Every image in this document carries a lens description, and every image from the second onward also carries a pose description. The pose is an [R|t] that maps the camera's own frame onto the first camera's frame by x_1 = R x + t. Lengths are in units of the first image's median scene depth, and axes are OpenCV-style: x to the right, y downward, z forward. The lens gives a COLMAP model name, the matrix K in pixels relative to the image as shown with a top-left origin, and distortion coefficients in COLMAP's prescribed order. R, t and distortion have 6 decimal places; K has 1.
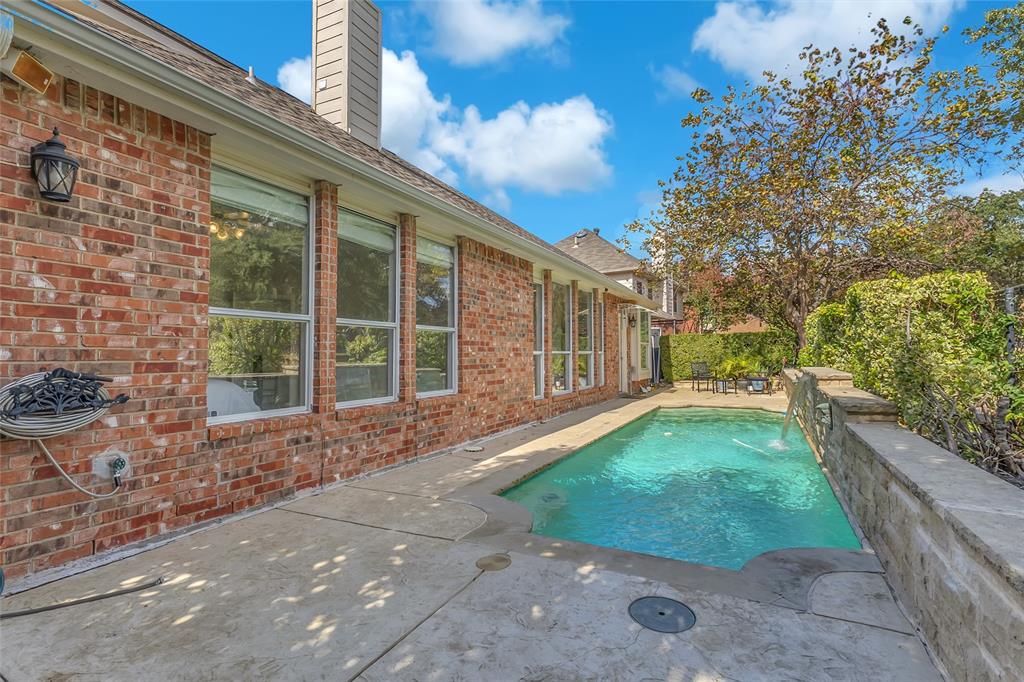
lens RADIAL K [[489.9, 0, 509.9], [0, 489.9, 339.3], [0, 0, 1]] dist [0.011505, -0.000788]
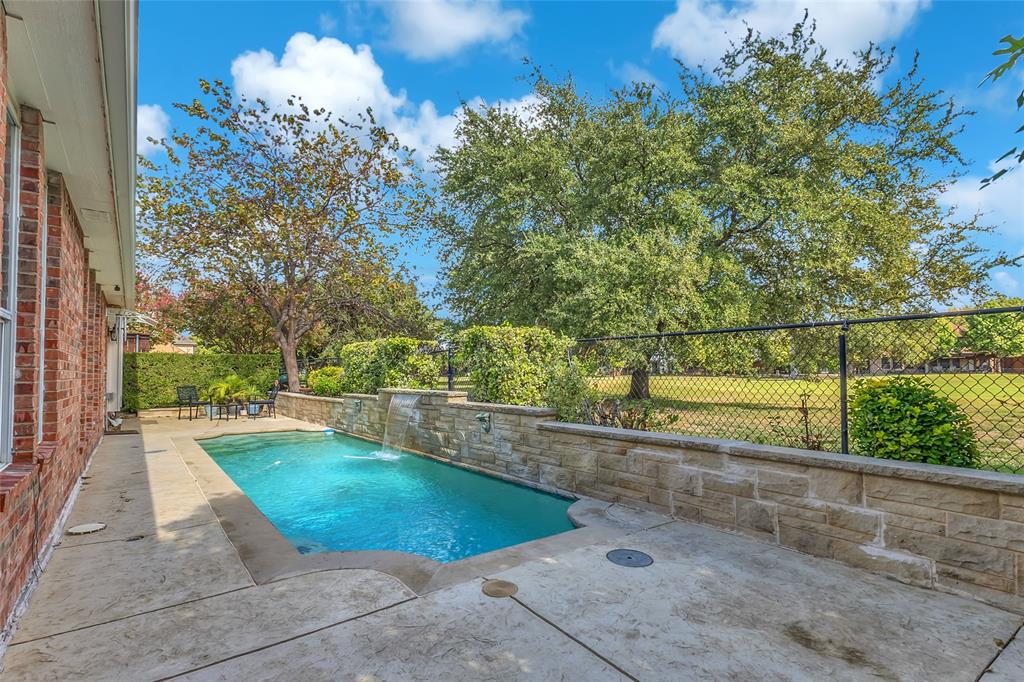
lens RADIAL K [[489.9, 0, 512.9], [0, 489.9, 376.3], [0, 0, 1]] dist [0.011505, -0.000788]
pose [[0.425231, 0.009513, 0.905035, -0.775866], [-0.033768, 0.999415, 0.005361, 0.022369], [-0.904455, -0.032841, 0.425304, 0.490608]]
